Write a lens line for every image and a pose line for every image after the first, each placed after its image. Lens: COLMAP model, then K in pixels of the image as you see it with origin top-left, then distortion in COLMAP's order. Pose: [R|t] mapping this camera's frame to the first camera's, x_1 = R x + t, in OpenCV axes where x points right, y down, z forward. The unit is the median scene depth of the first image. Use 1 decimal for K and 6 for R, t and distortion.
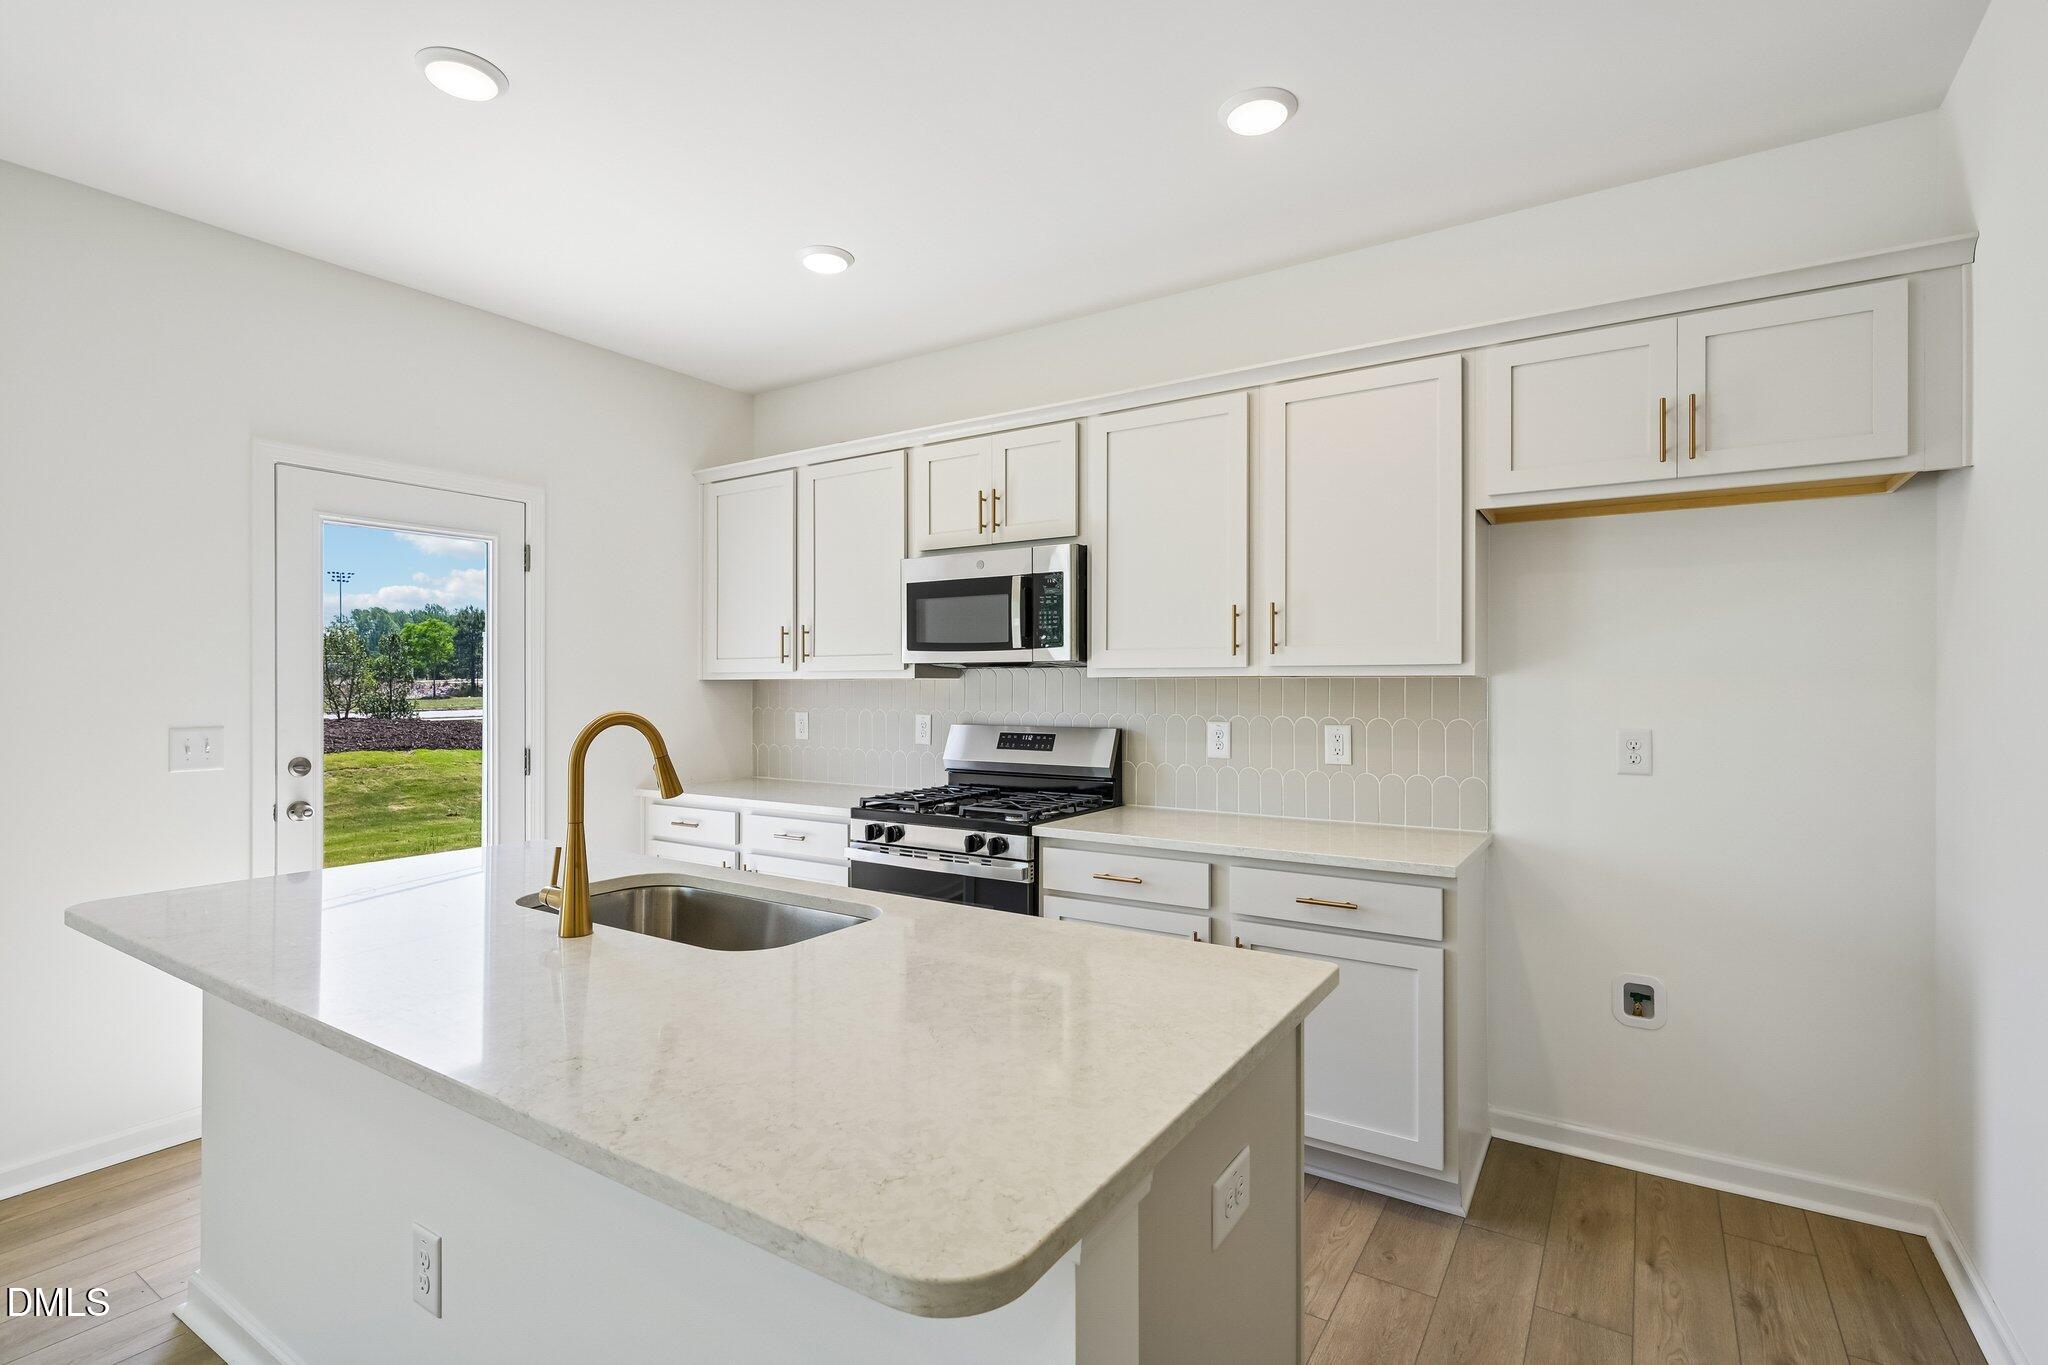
lens RADIAL K [[973.3, 0, 1024.0], [0, 973.3, 682.5], [0, 0, 1]] dist [-0.001249, -0.000020]
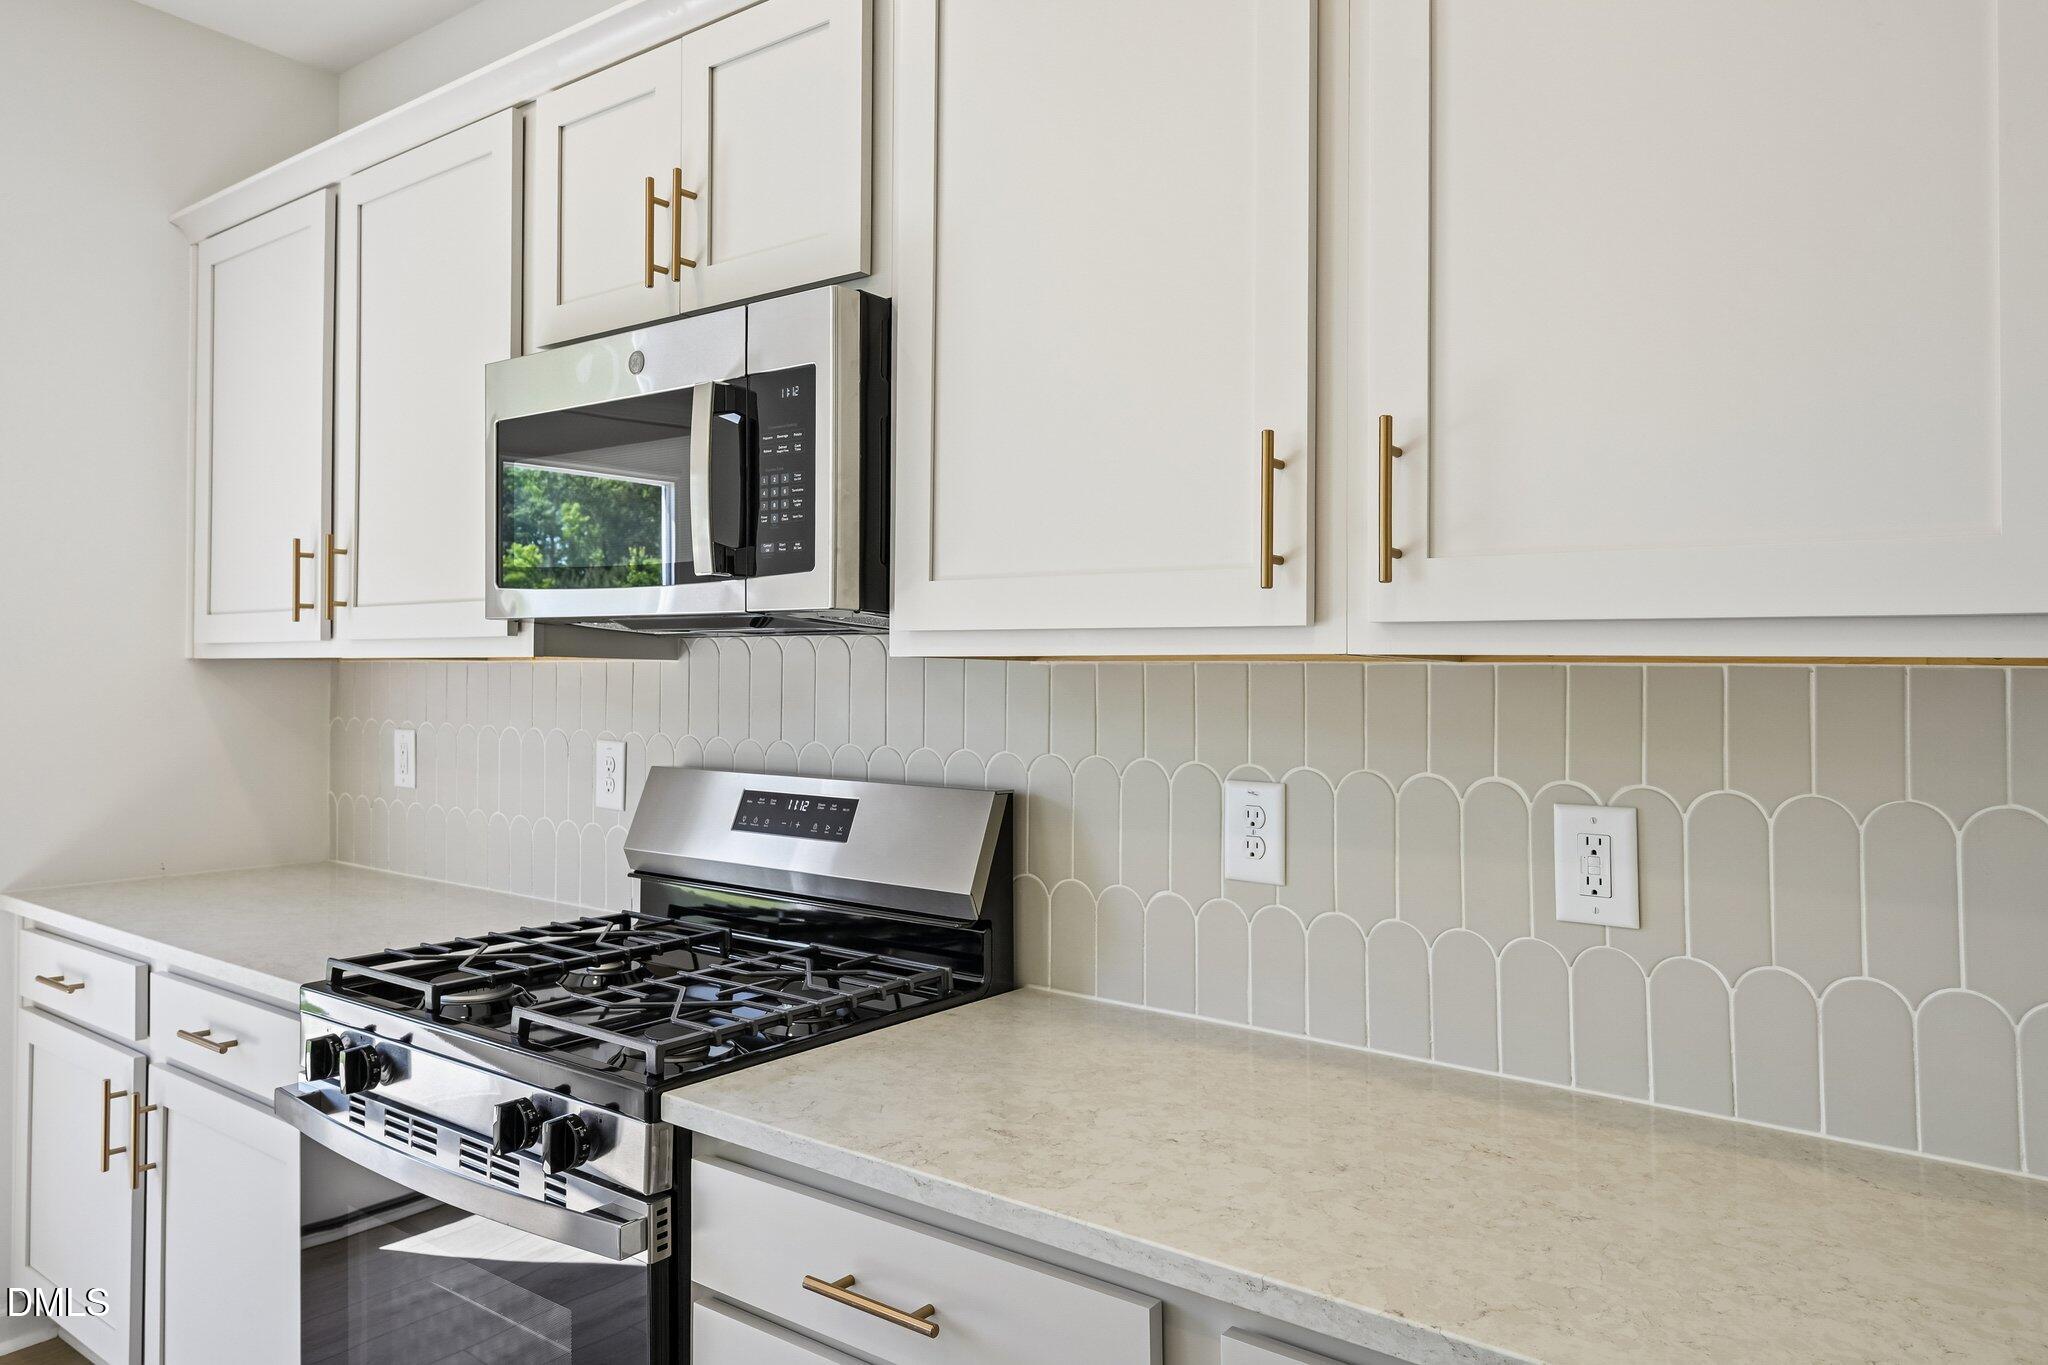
lens RADIAL K [[1318.0, 0, 1013.5], [0, 1318.0, 645.6], [0, 0, 1]] dist [0.003820, 0.000810]
pose [[0.996856, 0.009528, -0.078654, 0.149284], [-0.011413, 0.999657, -0.023561, 0.001900], [0.078402, 0.024385, 0.996624, 0.500566]]
